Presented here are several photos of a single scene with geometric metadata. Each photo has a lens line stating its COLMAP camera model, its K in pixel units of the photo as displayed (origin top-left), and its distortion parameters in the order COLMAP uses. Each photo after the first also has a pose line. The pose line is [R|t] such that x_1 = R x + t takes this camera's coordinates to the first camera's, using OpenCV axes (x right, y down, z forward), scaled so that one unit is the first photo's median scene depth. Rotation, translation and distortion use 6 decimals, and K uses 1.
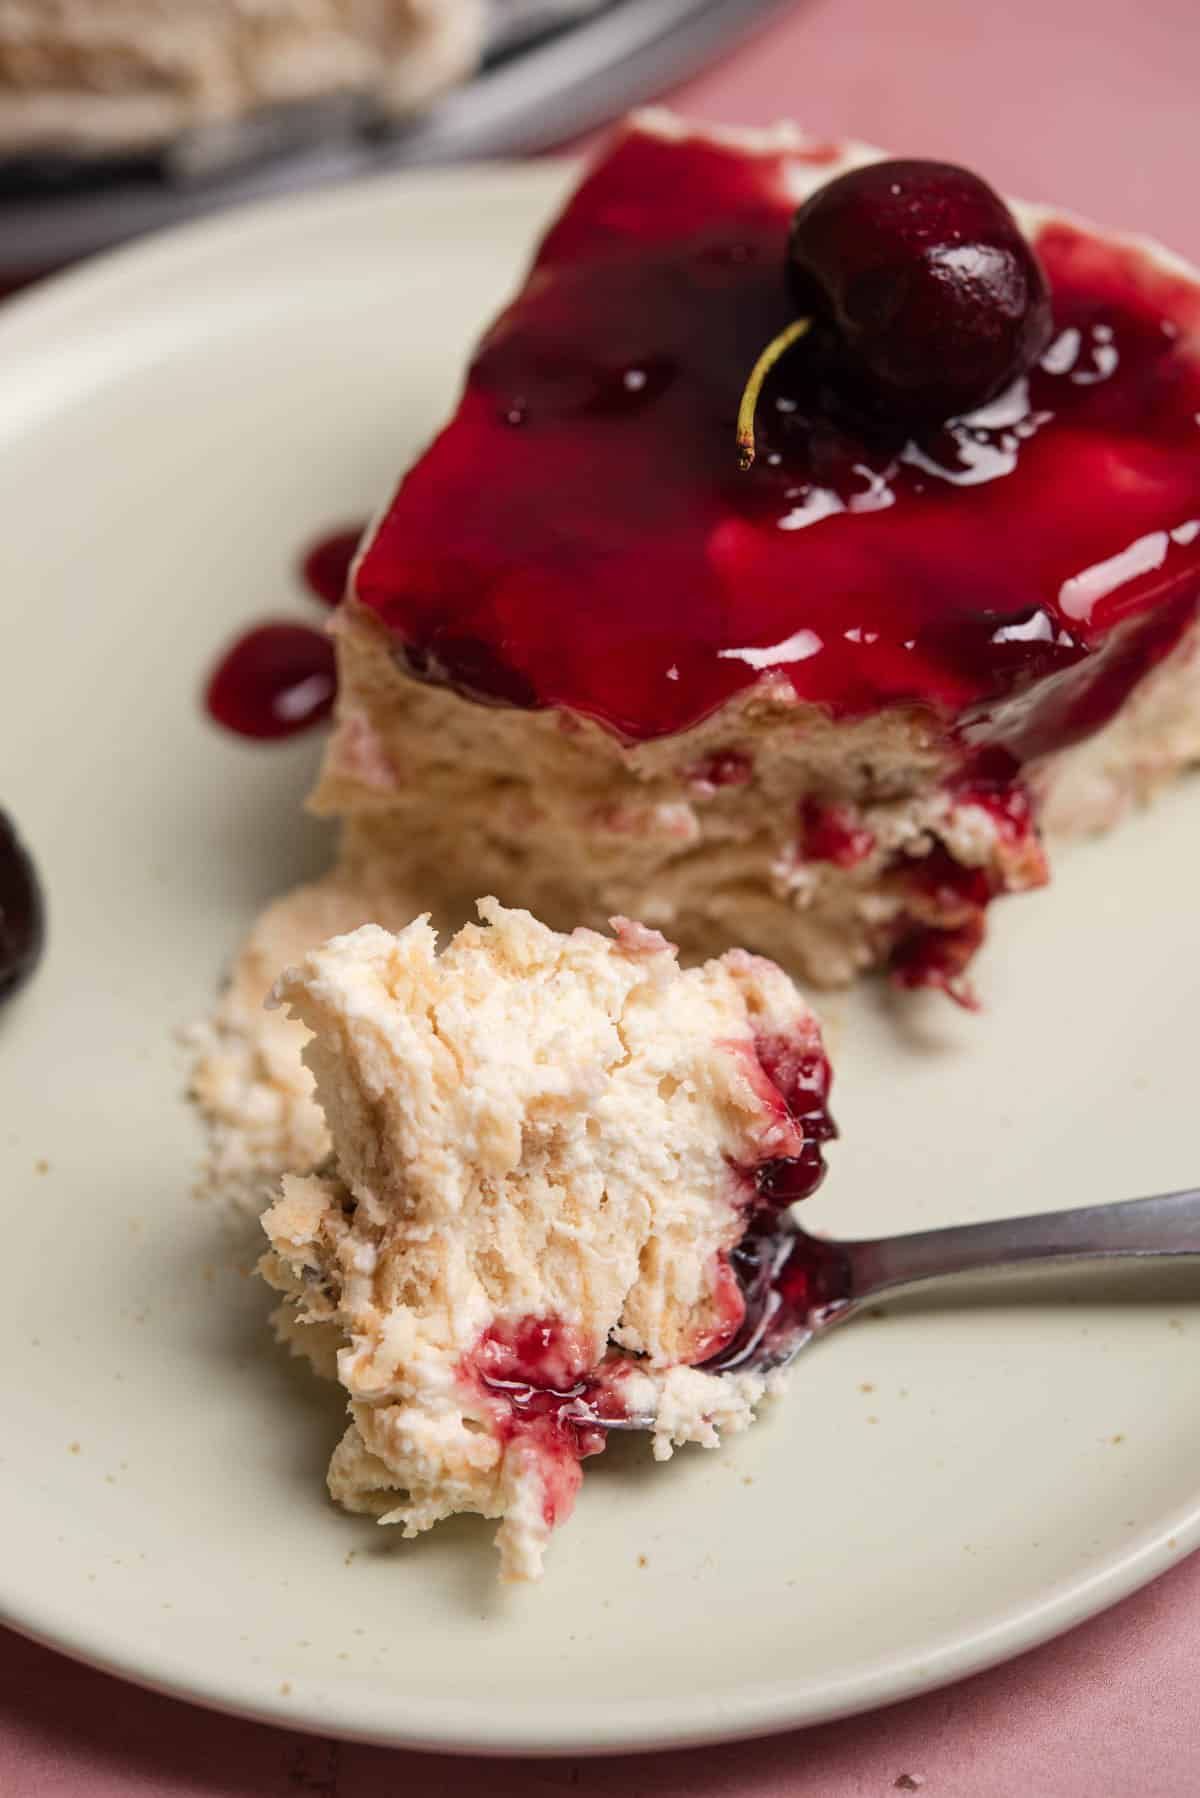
lens RADIAL K [[2996.3, 0, 551.5], [0, 2996.3, 893.1], [0, 0, 1]] dist [0.041697, 0.000000]
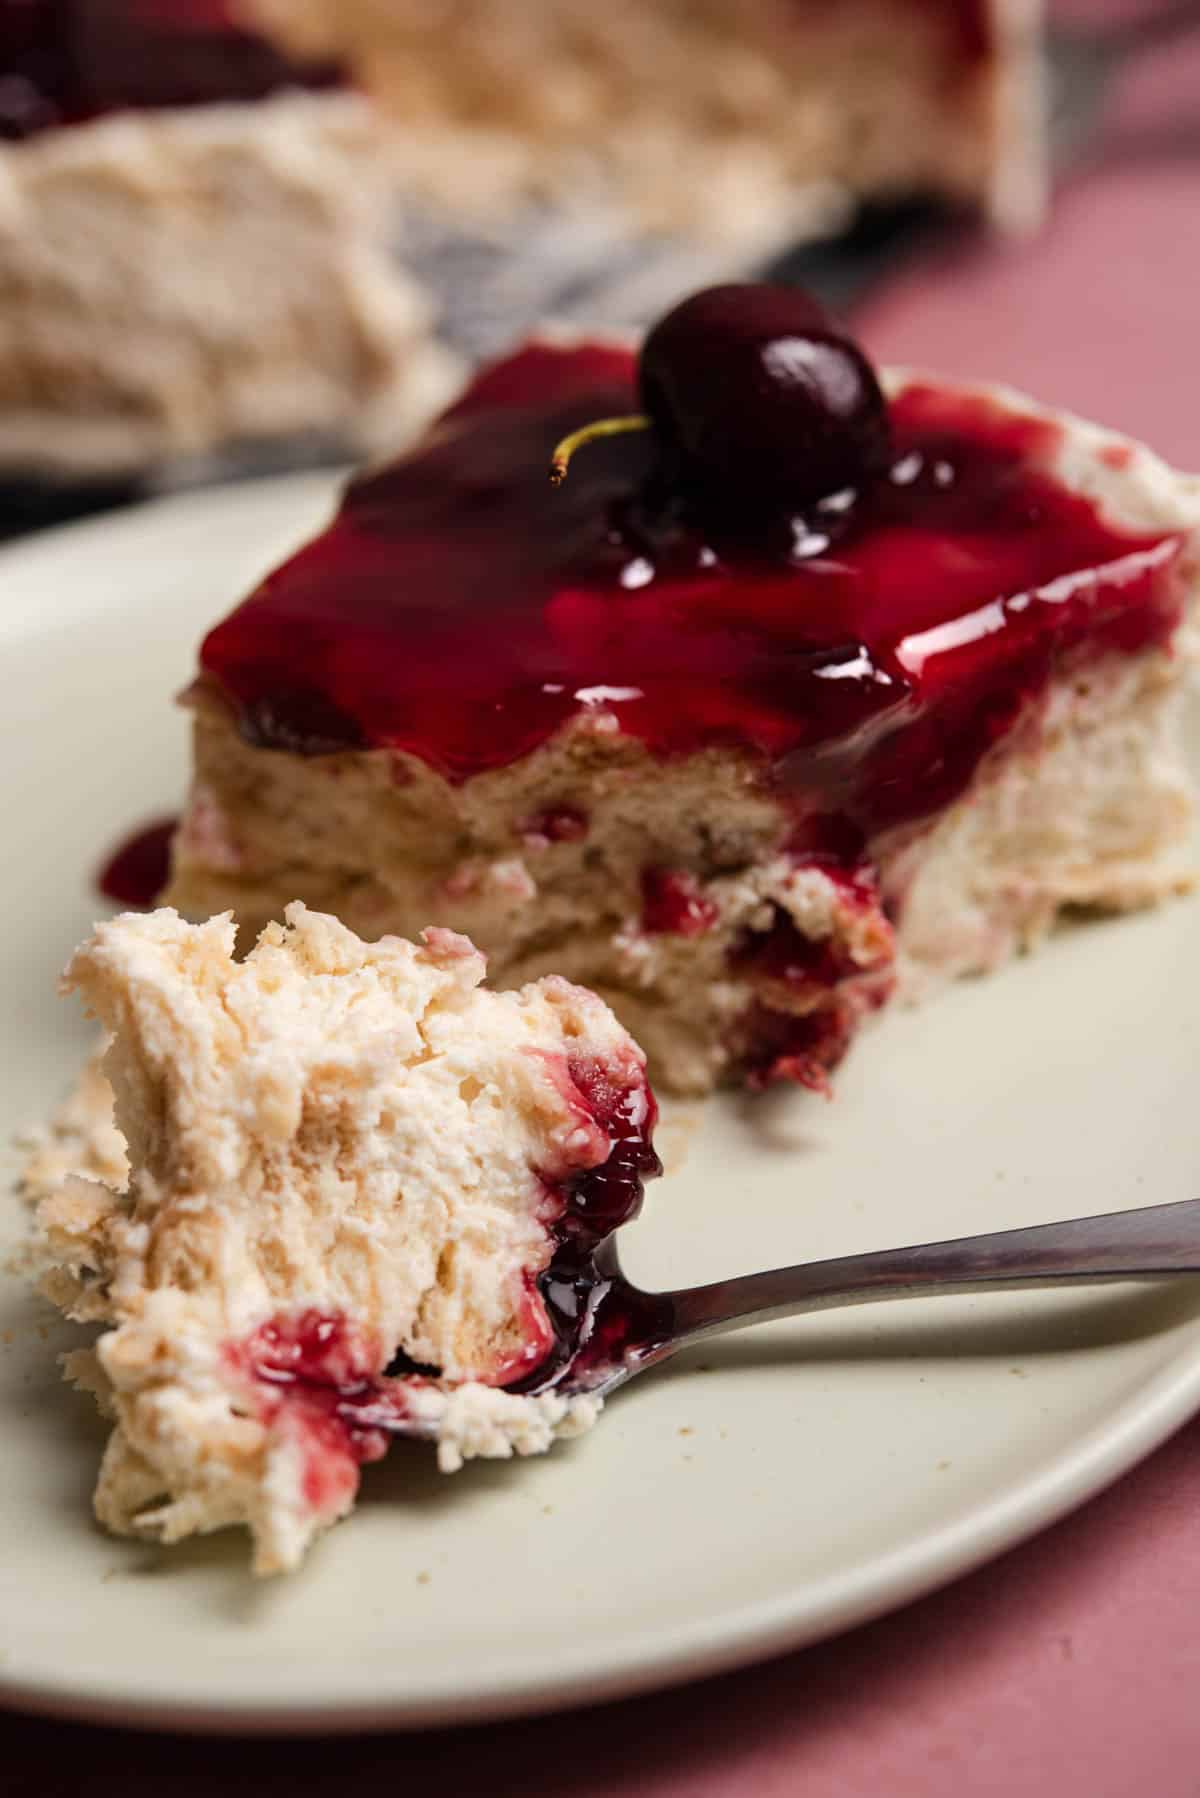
lens RADIAL K [[2996.3, 0, 619.7], [0, 2996.3, 852.0], [0, 0, 1]] dist [0.041697, 0.000000]
pose [[0.999267, 0.001915, -0.038225, 0.122685], [-0.012592, 0.959600, -0.281087, 0.260459], [0.036143, 0.281362, 0.958921, 0.053151]]
